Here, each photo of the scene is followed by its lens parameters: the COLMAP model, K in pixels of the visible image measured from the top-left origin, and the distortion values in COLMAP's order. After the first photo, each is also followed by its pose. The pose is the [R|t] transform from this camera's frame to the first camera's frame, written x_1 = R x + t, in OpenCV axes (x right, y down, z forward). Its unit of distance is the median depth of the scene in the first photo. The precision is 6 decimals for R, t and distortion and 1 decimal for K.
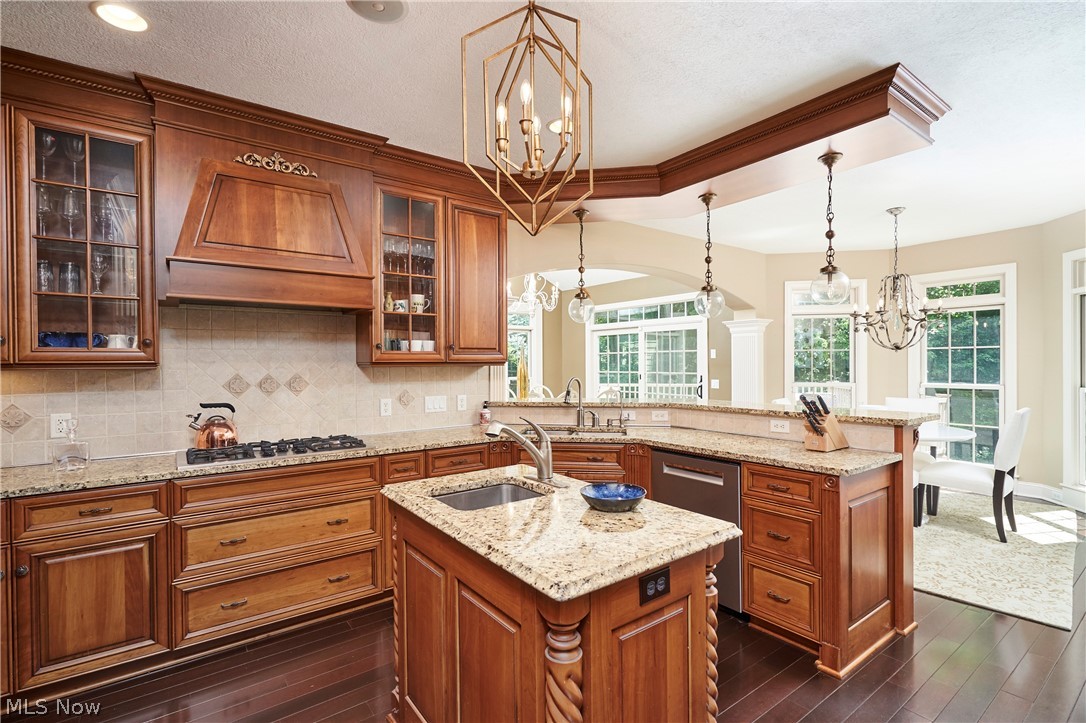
lens RADIAL K [[503.8, 0, 541.7], [0, 503.8, 367.2], [0, 0, 1]] dist [0.003317, -0.000130]
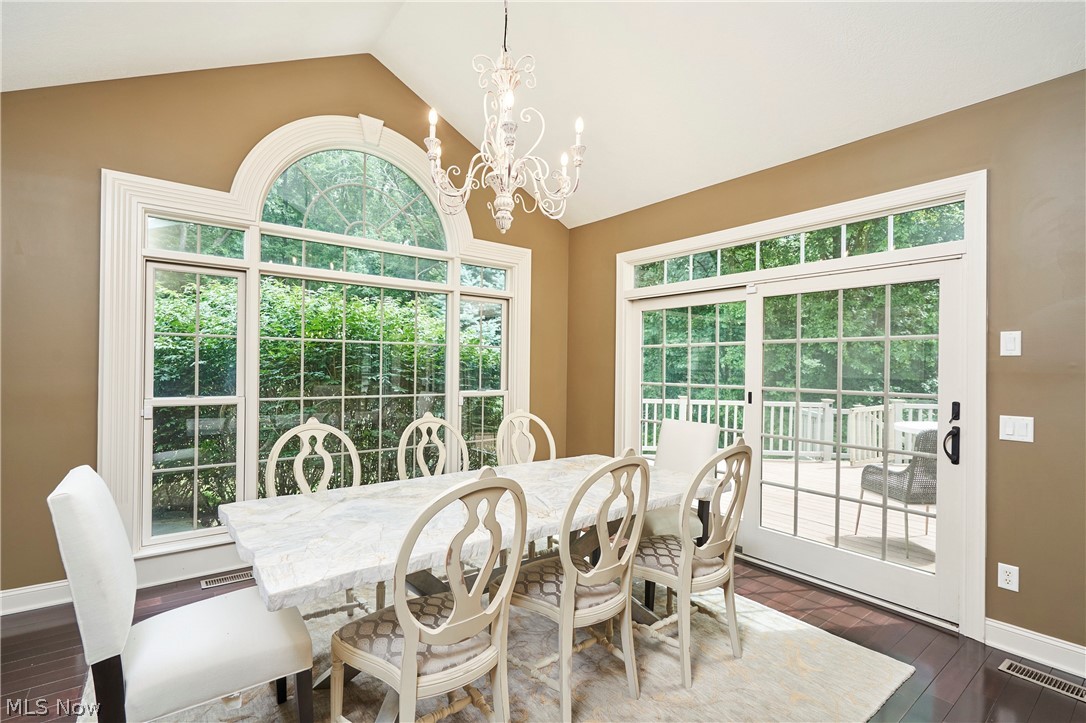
lens RADIAL K [[503.8, 0, 538.5], [0, 503.8, 365.0], [0, 0, 1]] dist [0.003317, -0.000130]
pose [[0.999626, 0.015229, 0.022708, -0.003970], [-0.014982, 0.999827, -0.010985, -0.005517], [-0.022871, 0.010641, 0.999682, 1.588604]]
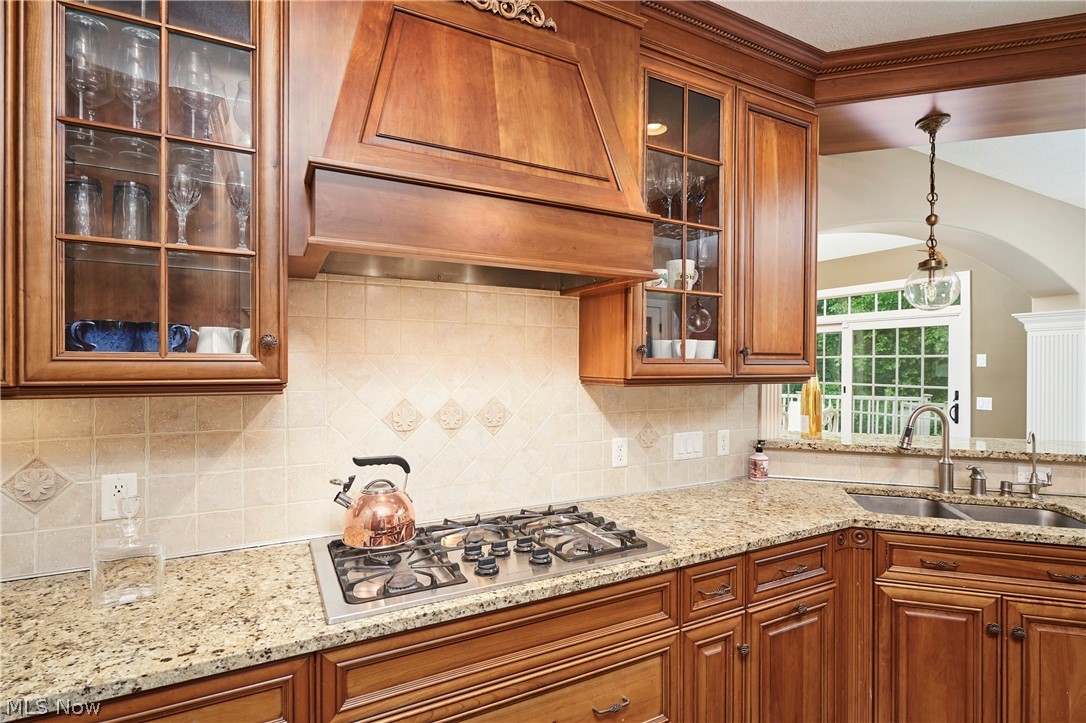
lens RADIAL K [[525.5, 0, 542.1], [0, 525.5, 367.2], [0, 0, 1]] dist [-0.001720, -0.000087]
pose [[0.988821, 0.010365, -0.148750, -0.378800], [-0.010739, 0.999941, -0.001716, -0.022842], [0.148723, 0.003294, 0.988873, 0.458444]]
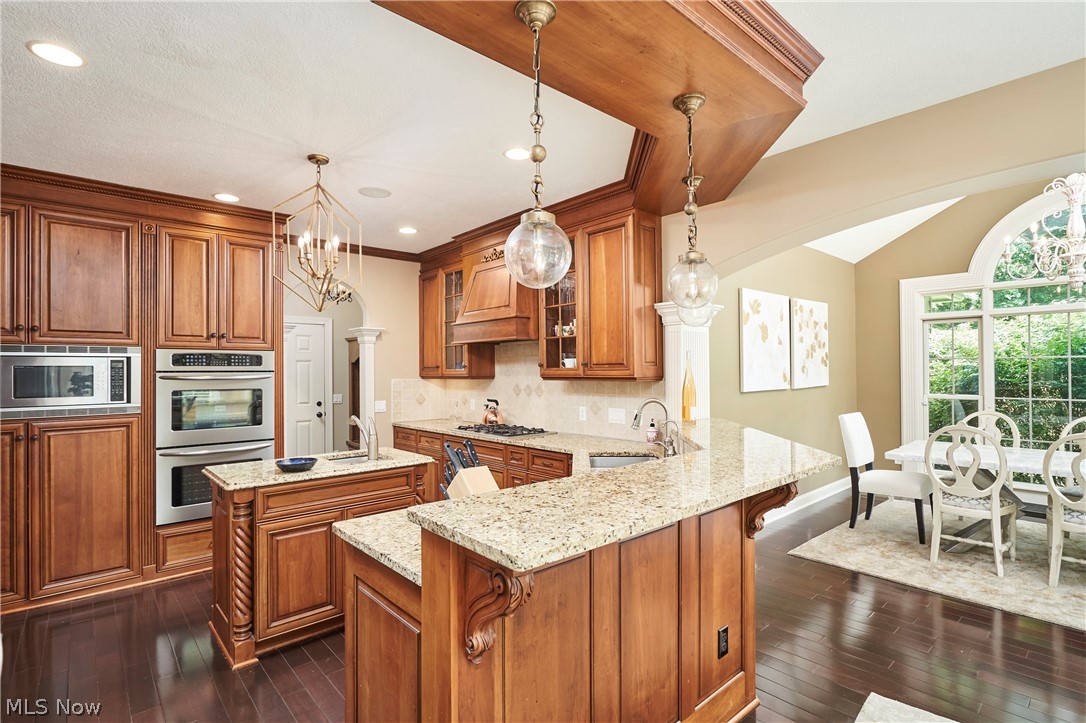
lens RADIAL K [[525.5, 0, 541.5], [0, 525.5, 365.7], [0, 0, 1]] dist [-0.001720, -0.000087]
pose [[0.083291, -0.002148, -0.996523, 1.155134], [-0.000244, 0.999998, -0.002176, -0.040818], [0.996525, 0.000424, 0.083290, 0.977334]]
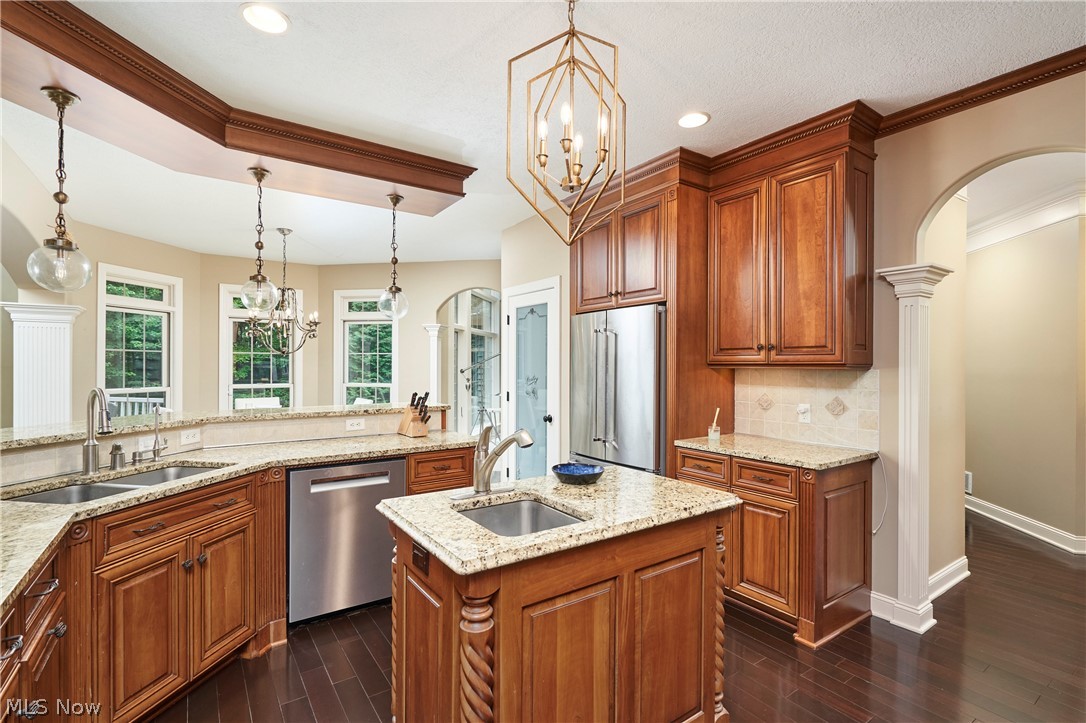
lens RADIAL K [[503.8, 0, 546.1], [0, 503.8, 366.2], [0, 0, 1]] dist [0.003317, -0.000130]
pose [[0.021506, 0.004922, 0.999757, -0.648807], [0.003261, 0.999982, -0.004993, -0.000797], [-0.999763, 0.003368, 0.021490, 0.617101]]
